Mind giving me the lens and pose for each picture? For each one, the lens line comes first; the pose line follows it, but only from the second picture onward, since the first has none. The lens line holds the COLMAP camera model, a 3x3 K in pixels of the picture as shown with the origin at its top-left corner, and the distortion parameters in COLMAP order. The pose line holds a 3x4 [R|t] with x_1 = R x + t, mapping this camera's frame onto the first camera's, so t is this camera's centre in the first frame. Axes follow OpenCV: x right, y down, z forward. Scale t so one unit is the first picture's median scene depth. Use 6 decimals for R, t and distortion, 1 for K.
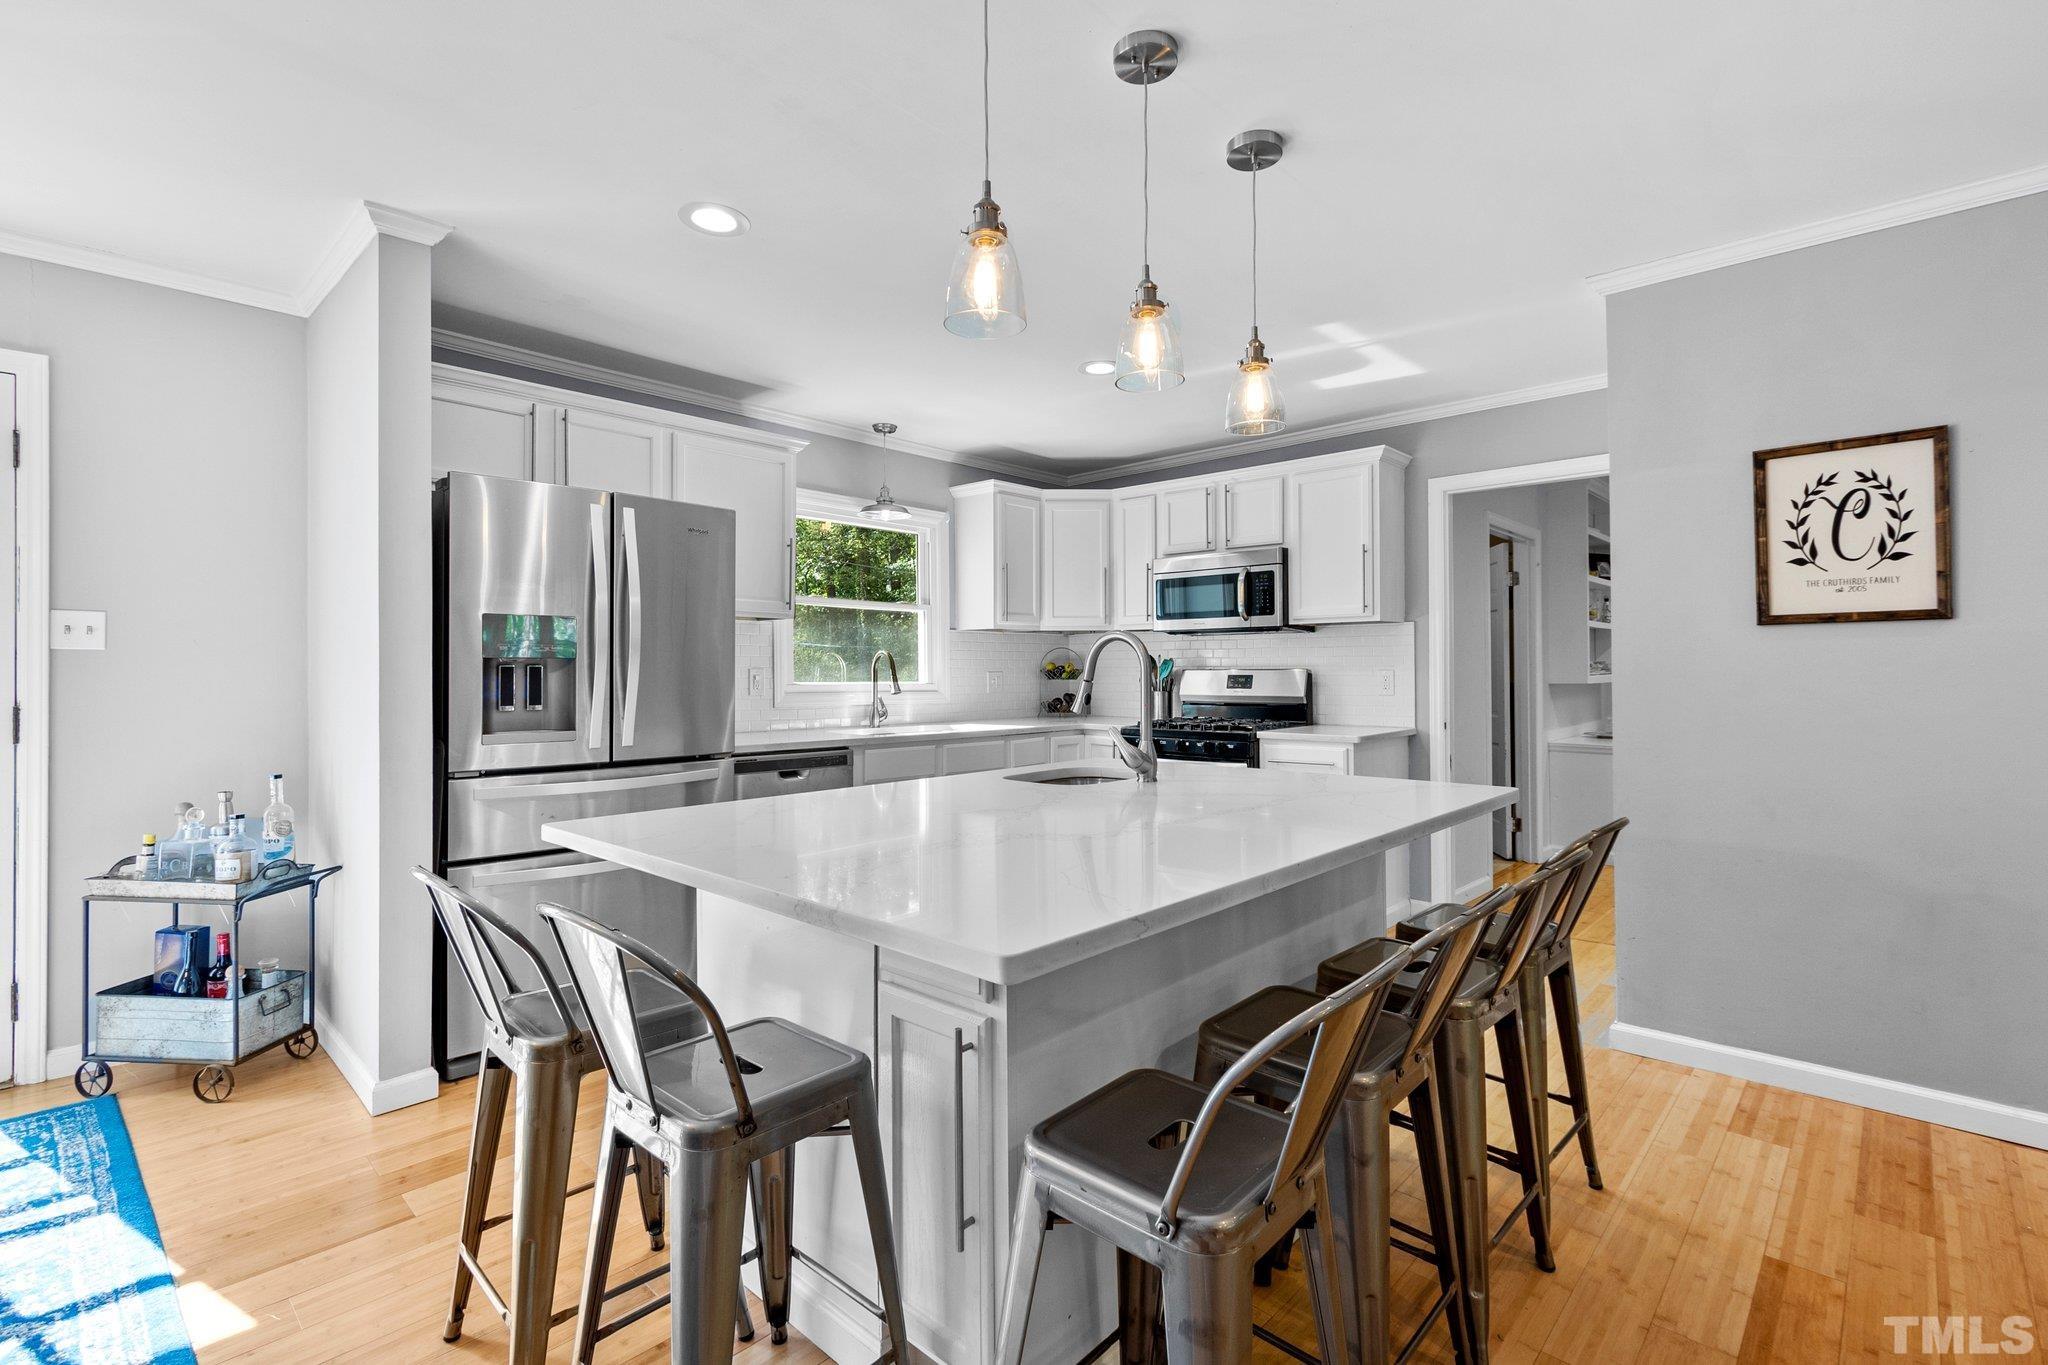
lens RADIAL K [[937.1, 0, 1021.5], [0, 937.1, 661.6], [0, 0, 1]] dist [-0.000010, -0.001095]
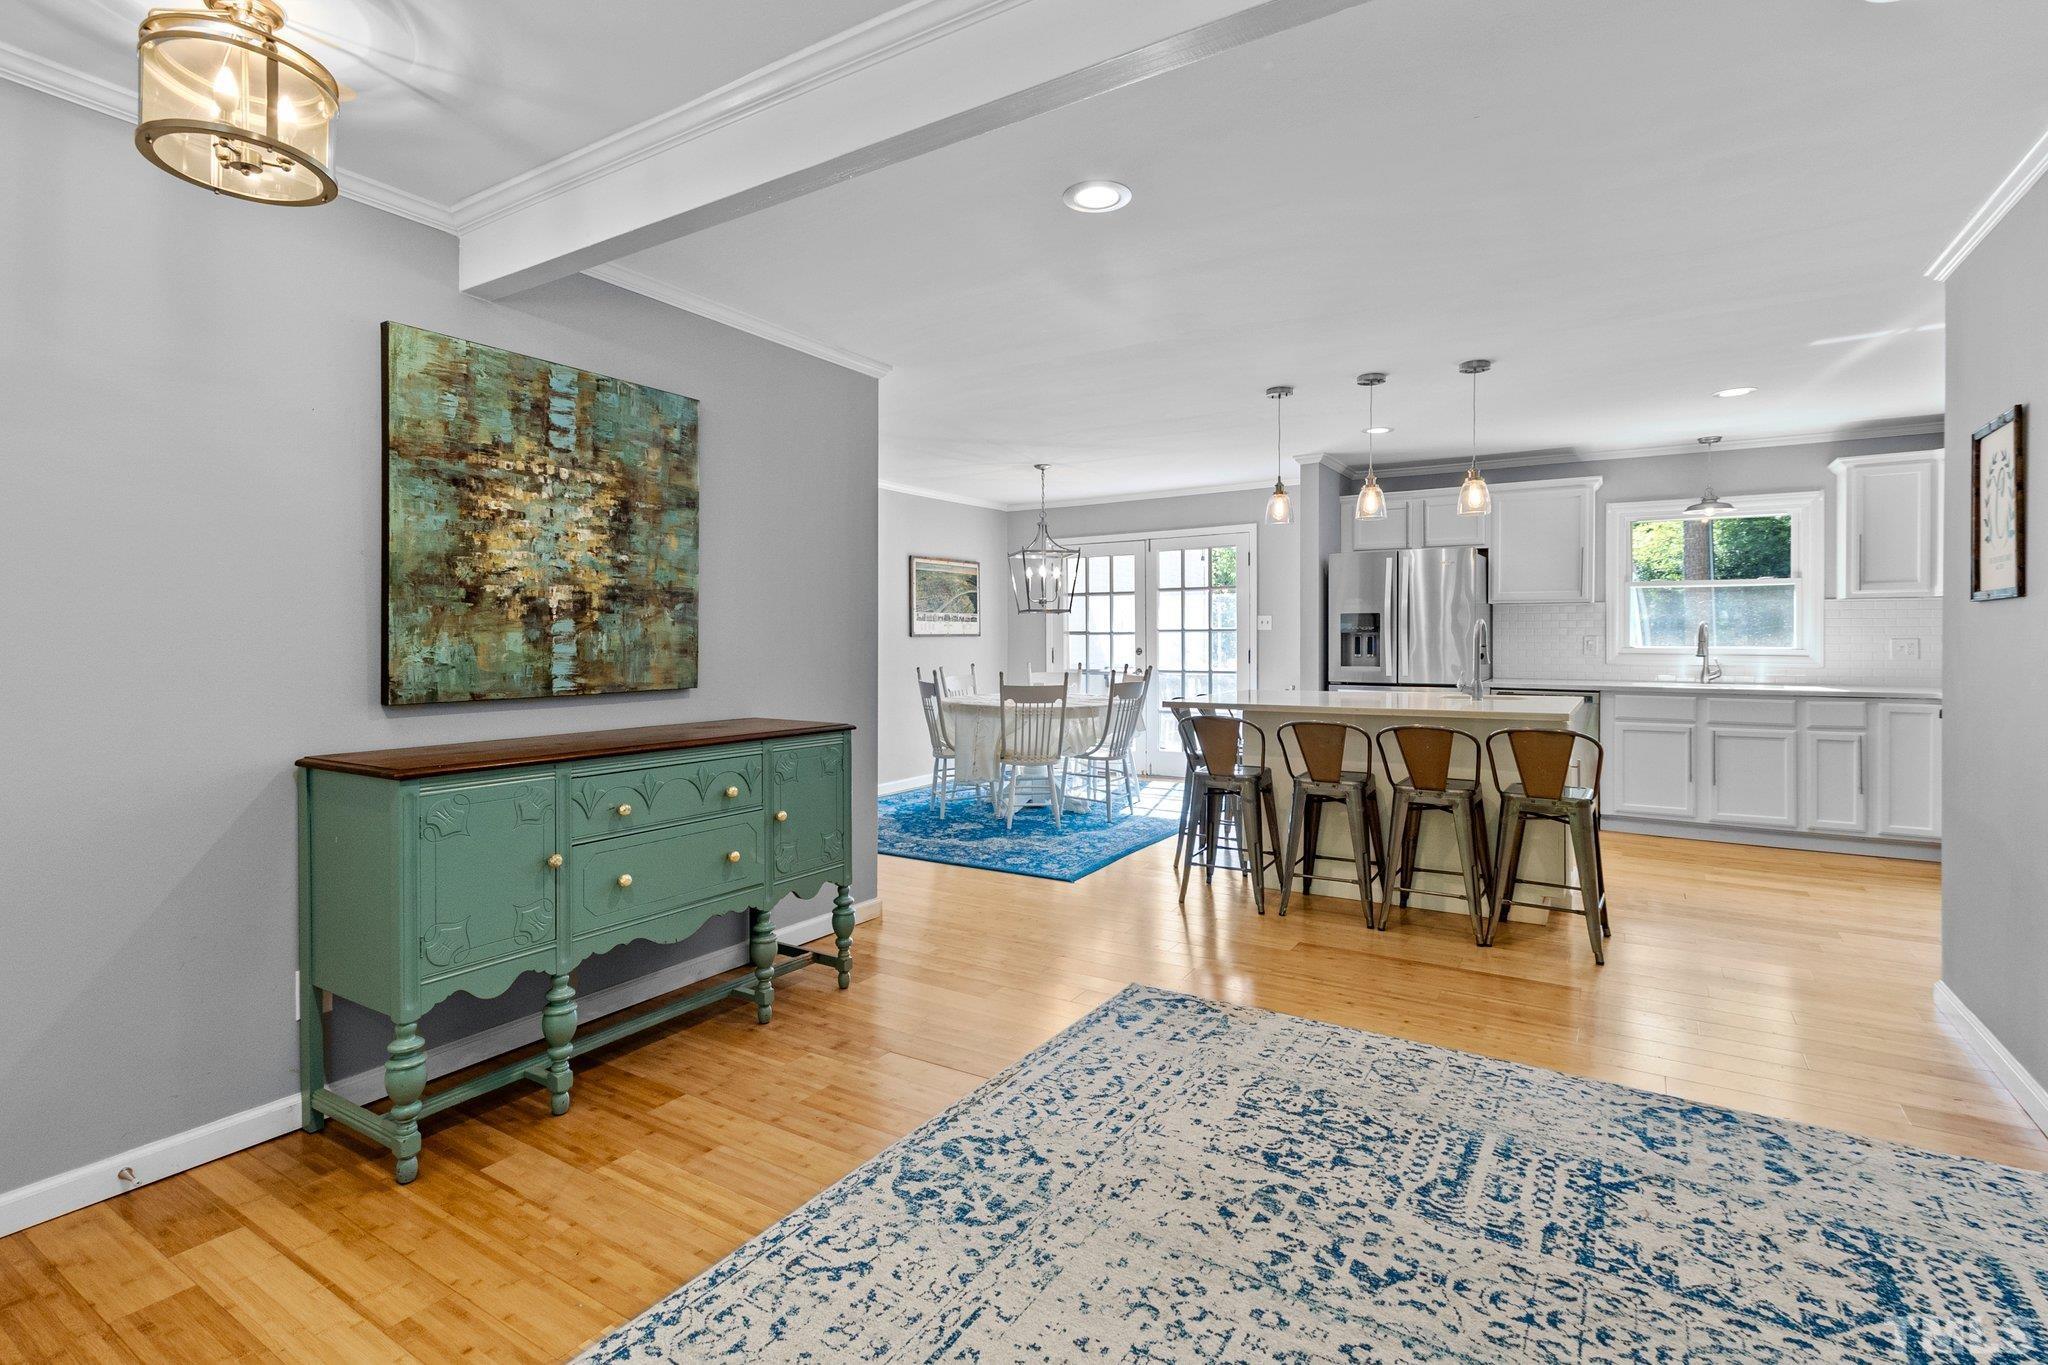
lens RADIAL K [[966.4, 0, 1026.7], [0, 966.4, 653.0], [0, 0, 1]] dist [0.010526, -0.005440]
pose [[0.195970, 0.020509, -0.980395, 0.970457], [0.012679, 0.999645, 0.023446, -0.012360], [0.980528, -0.017025, 0.195640, -0.132460]]
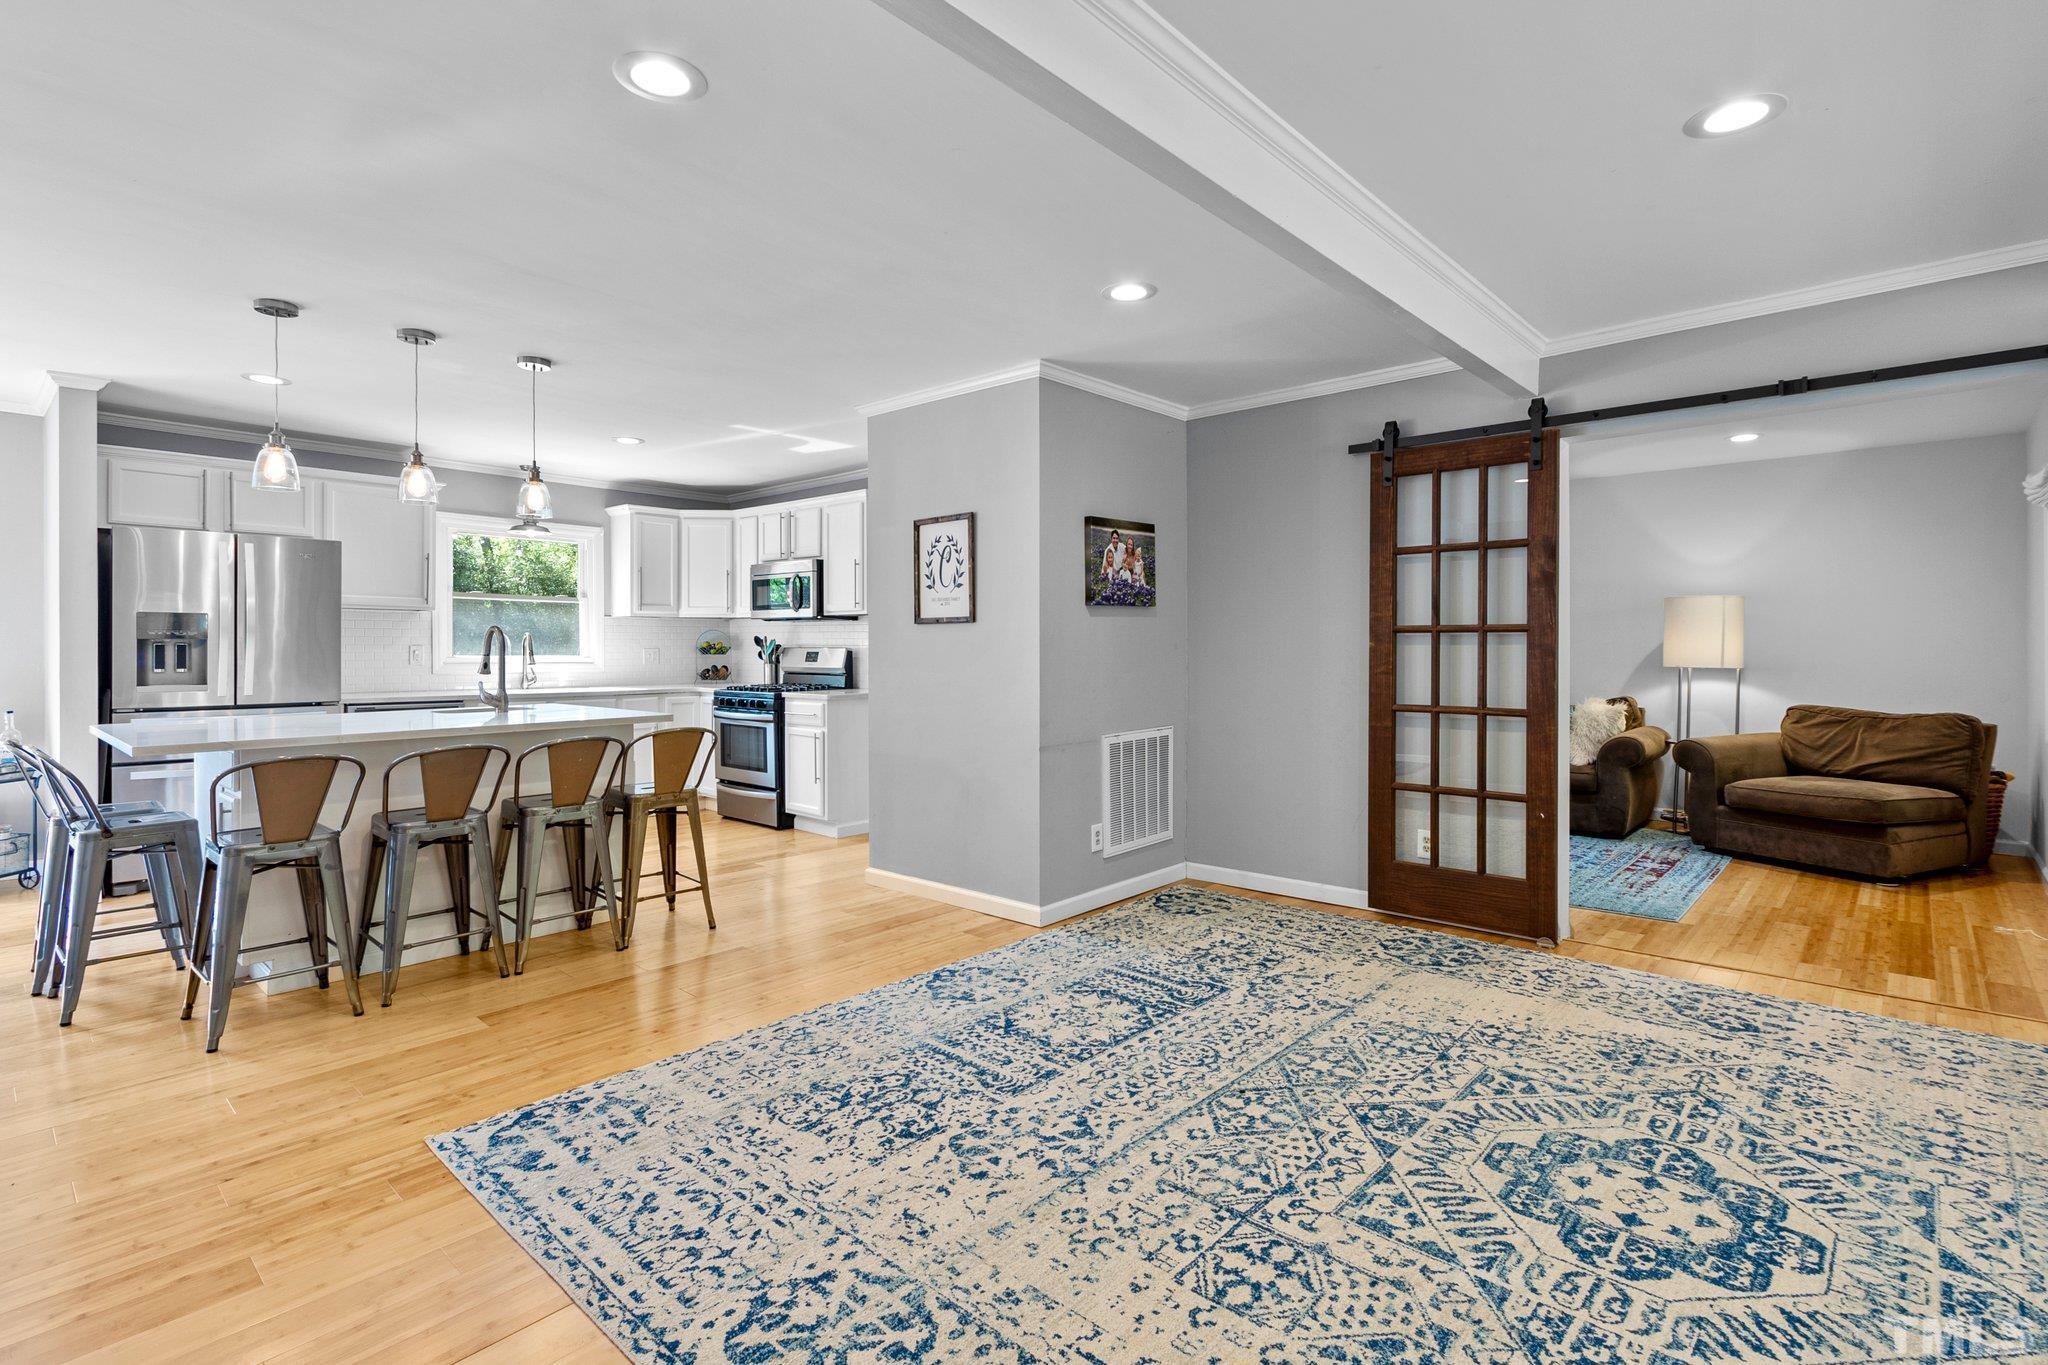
lens RADIAL K [[966.4, 0, 1026.7], [0, 966.4, 653.0], [0, 0, 1]] dist [0.010526, -0.005440]
pose [[0.999701, 0.004997, 0.023955, 0.564113], [-0.005410, 0.999837, 0.017236, -0.010813], [-0.023865, -0.017360, 0.999564, -0.438289]]
